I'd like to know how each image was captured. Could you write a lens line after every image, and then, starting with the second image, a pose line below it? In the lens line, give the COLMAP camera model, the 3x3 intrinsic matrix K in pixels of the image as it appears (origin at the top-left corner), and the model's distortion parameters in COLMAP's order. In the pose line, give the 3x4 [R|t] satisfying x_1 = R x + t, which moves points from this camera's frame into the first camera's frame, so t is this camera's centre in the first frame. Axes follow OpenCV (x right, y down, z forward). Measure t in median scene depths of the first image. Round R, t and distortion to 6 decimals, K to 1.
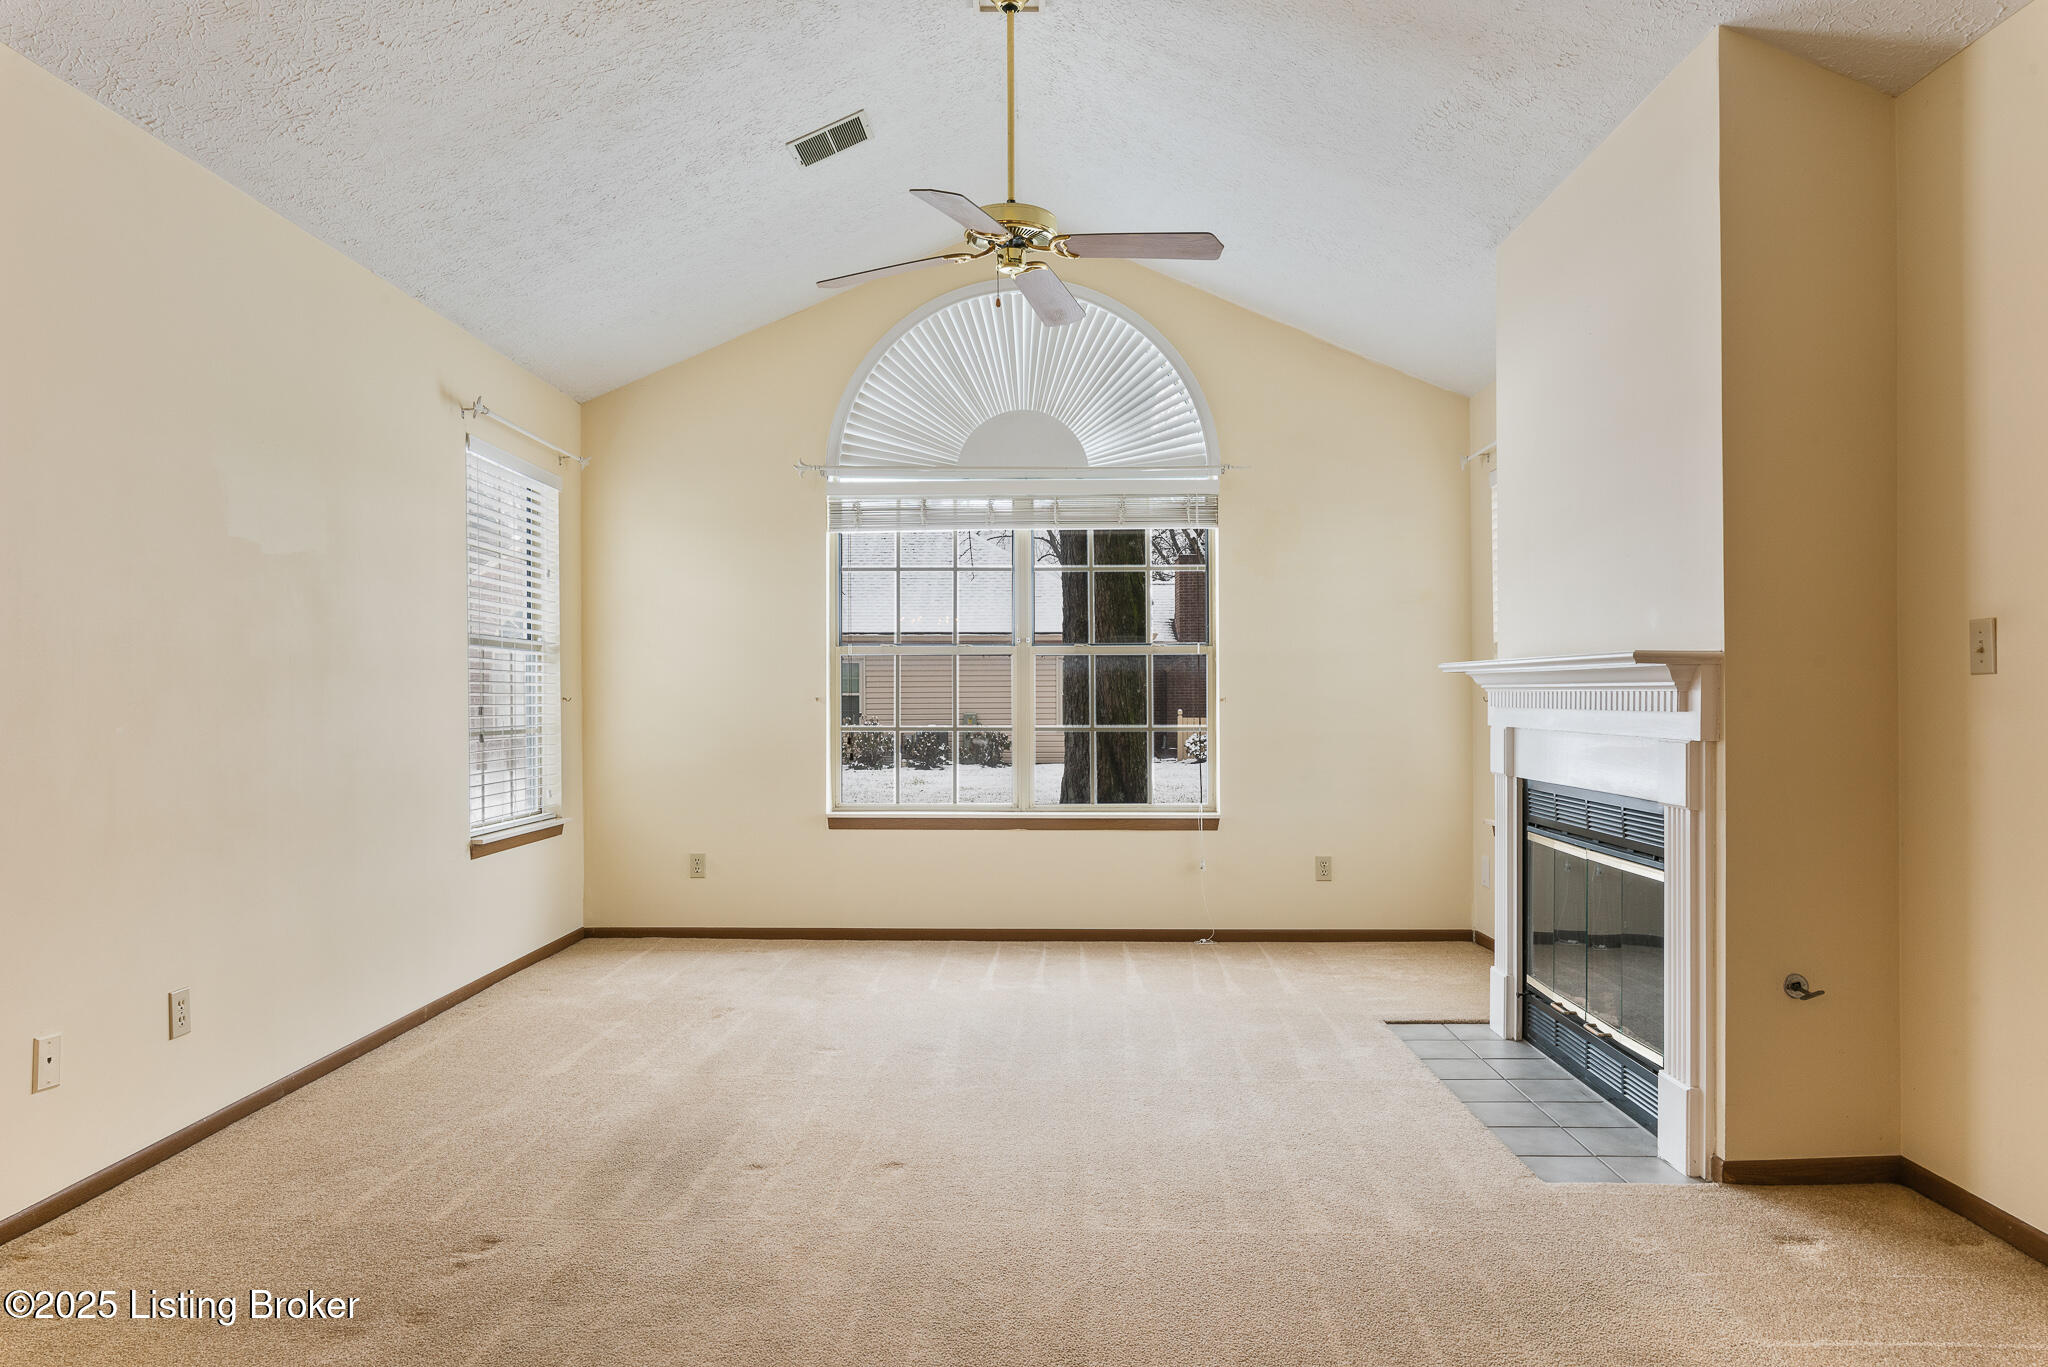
lens RADIAL K [[1281.0, 0, 1013.8], [0, 1281.0, 695.7], [0, 0, 1]] dist [0.005758, -0.004894]
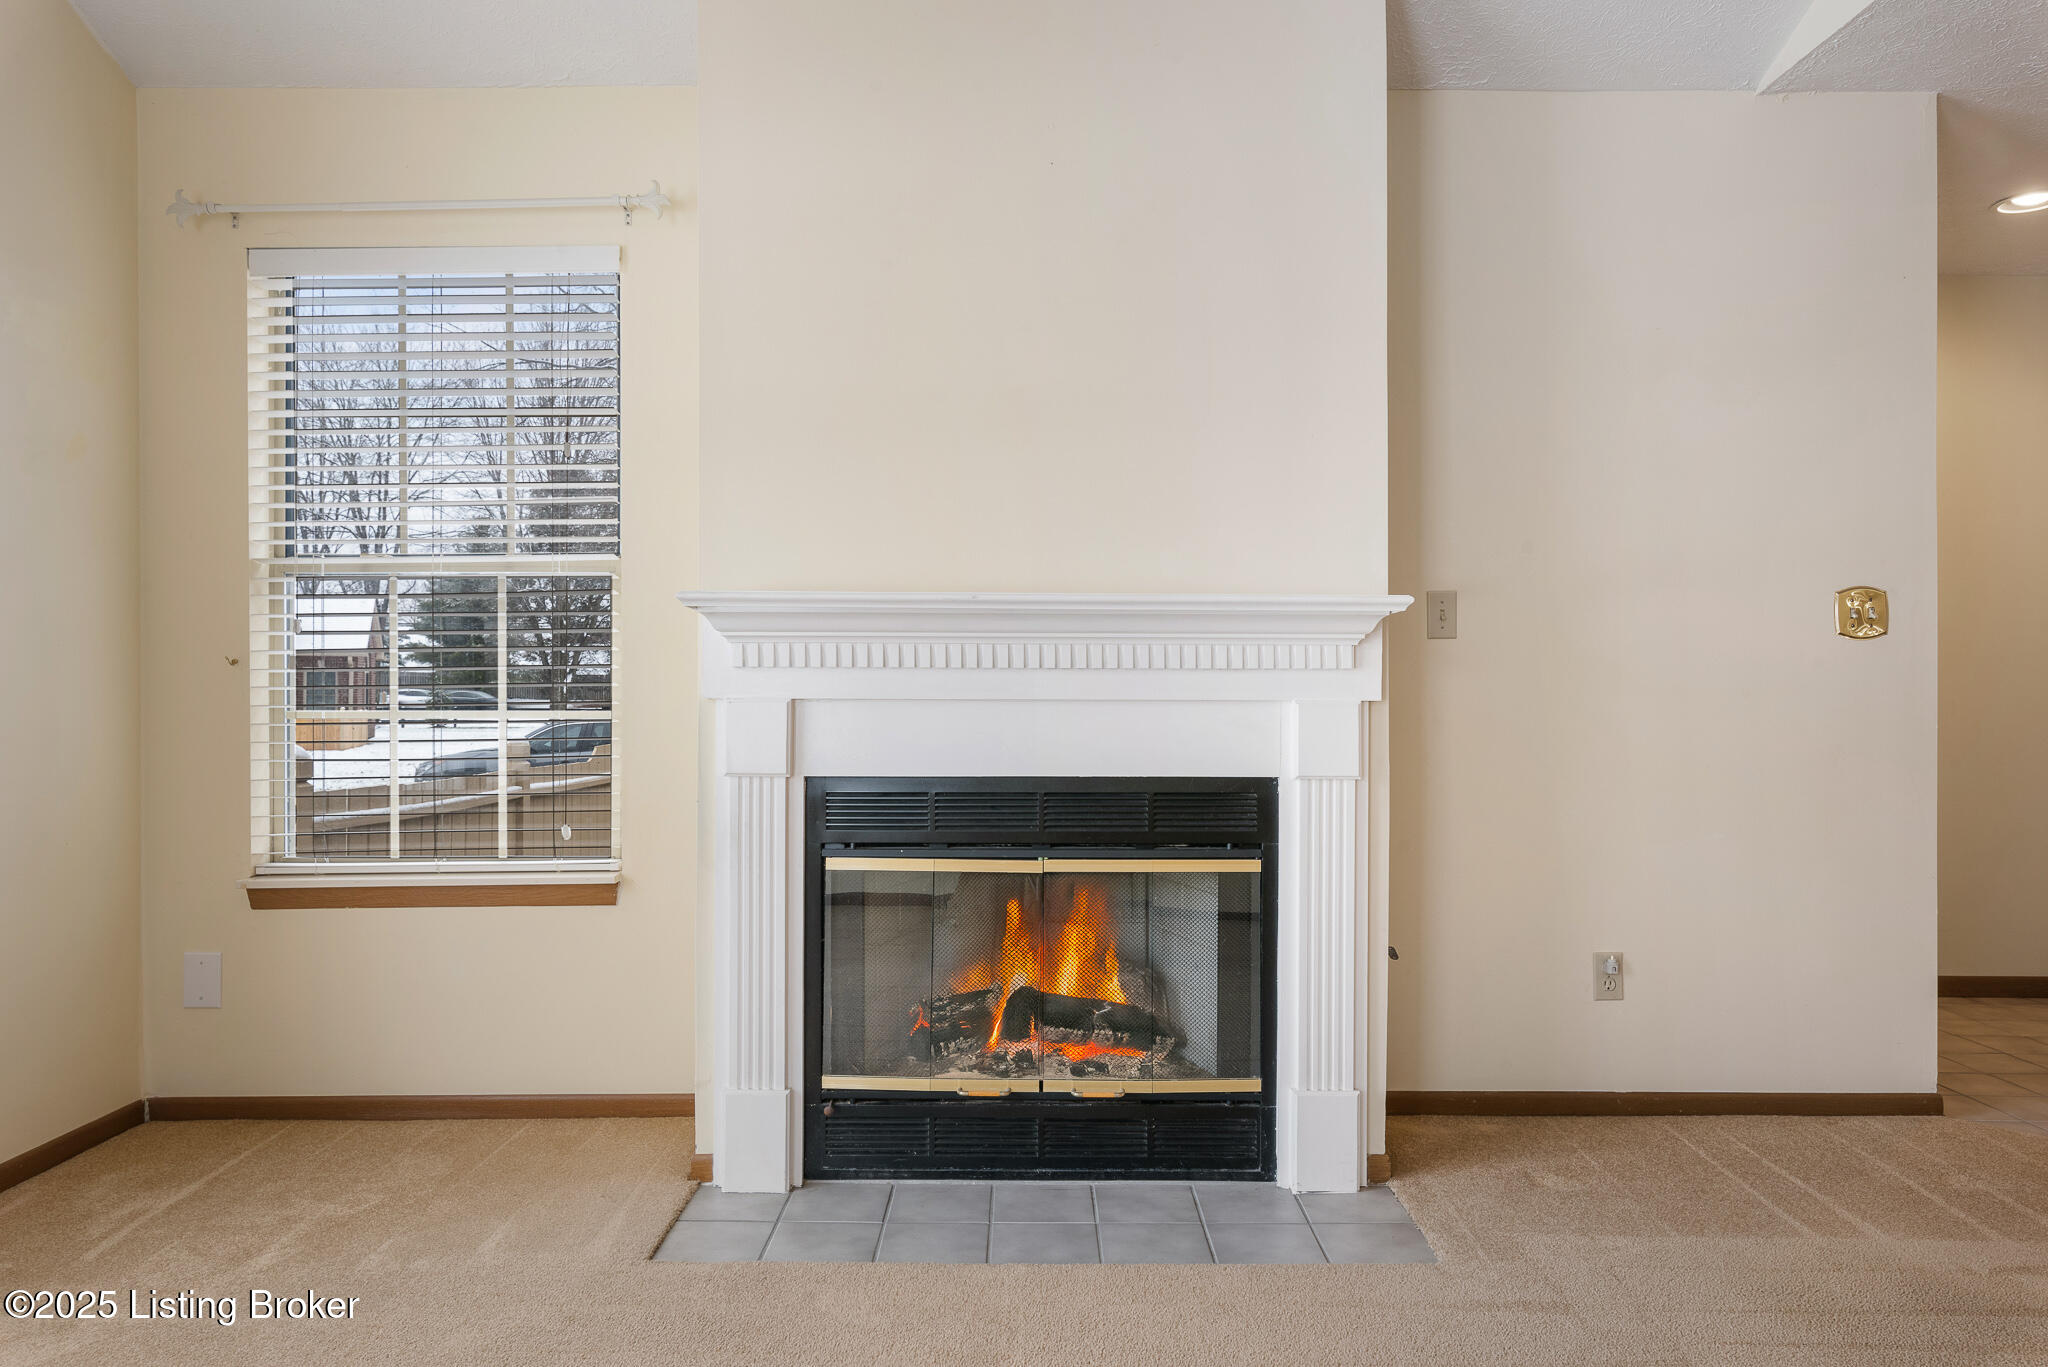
lens RADIAL K [[1281.0, 0, 1034.2], [0, 1281.0, 713.4], [0, 0, 1]] dist [0.005758, -0.004894]
pose [[-0.029005, -0.005039, 0.999567, -0.250983], [-0.002316, 0.999985, 0.004973, 0.028671], [-0.999577, -0.002171, -0.029016, 0.895488]]
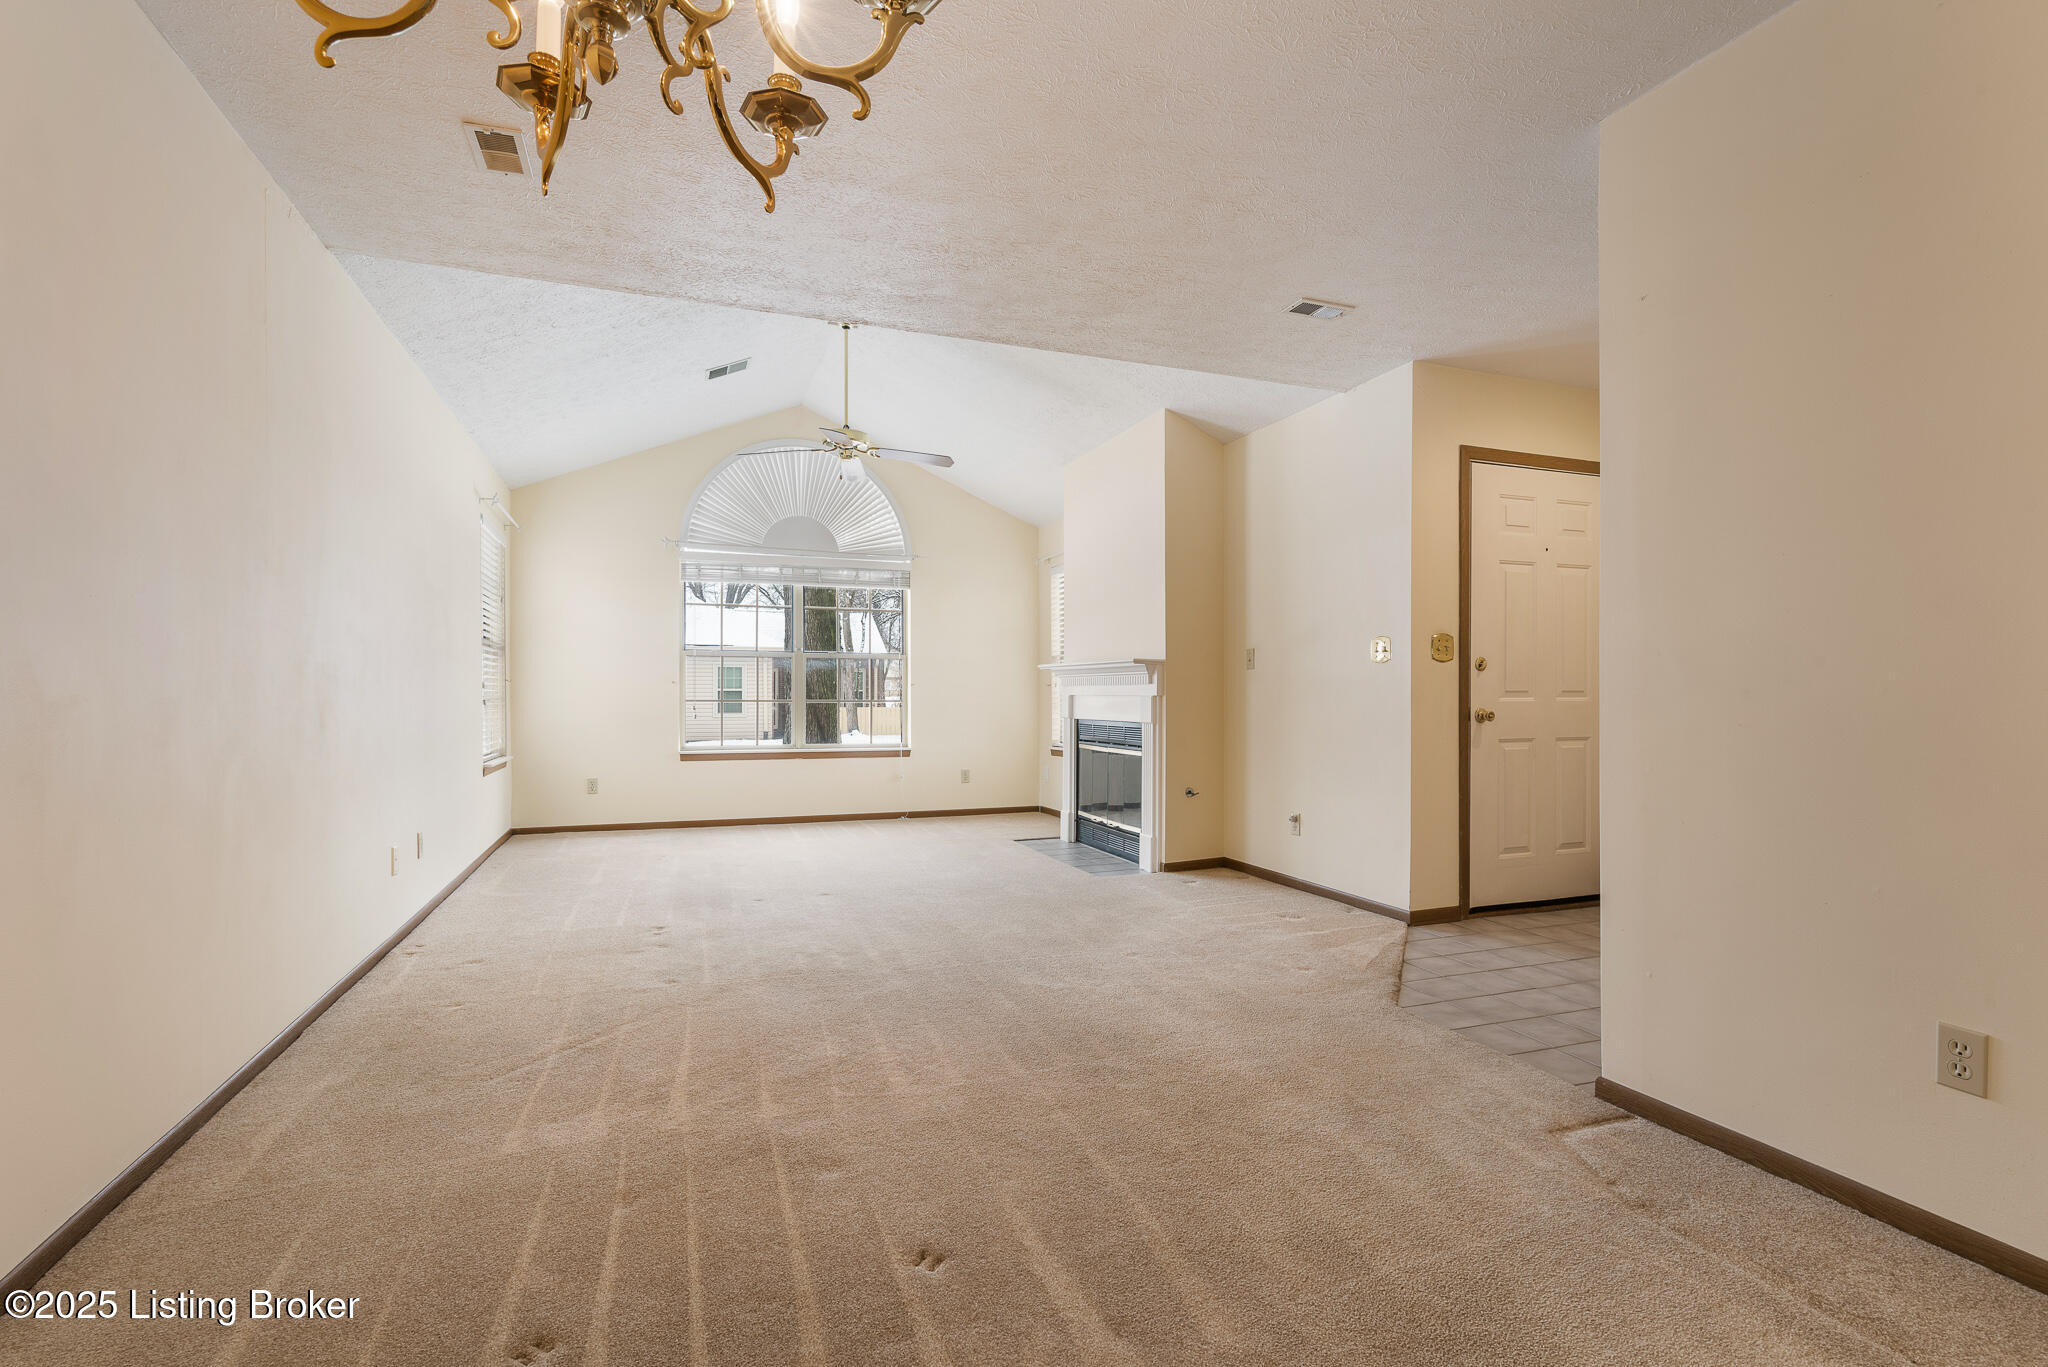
lens RADIAL K [[928.7, 0, 1035.8], [0, 928.7, 690.8], [0, 0, 1]] dist [0.002314, -0.000431]
pose [[0.921076, 0.005306, 0.389347, -0.263732], [-0.003465, 0.999979, -0.005428, 0.025737], [-0.389368, 0.003651, 0.921075, -0.390664]]
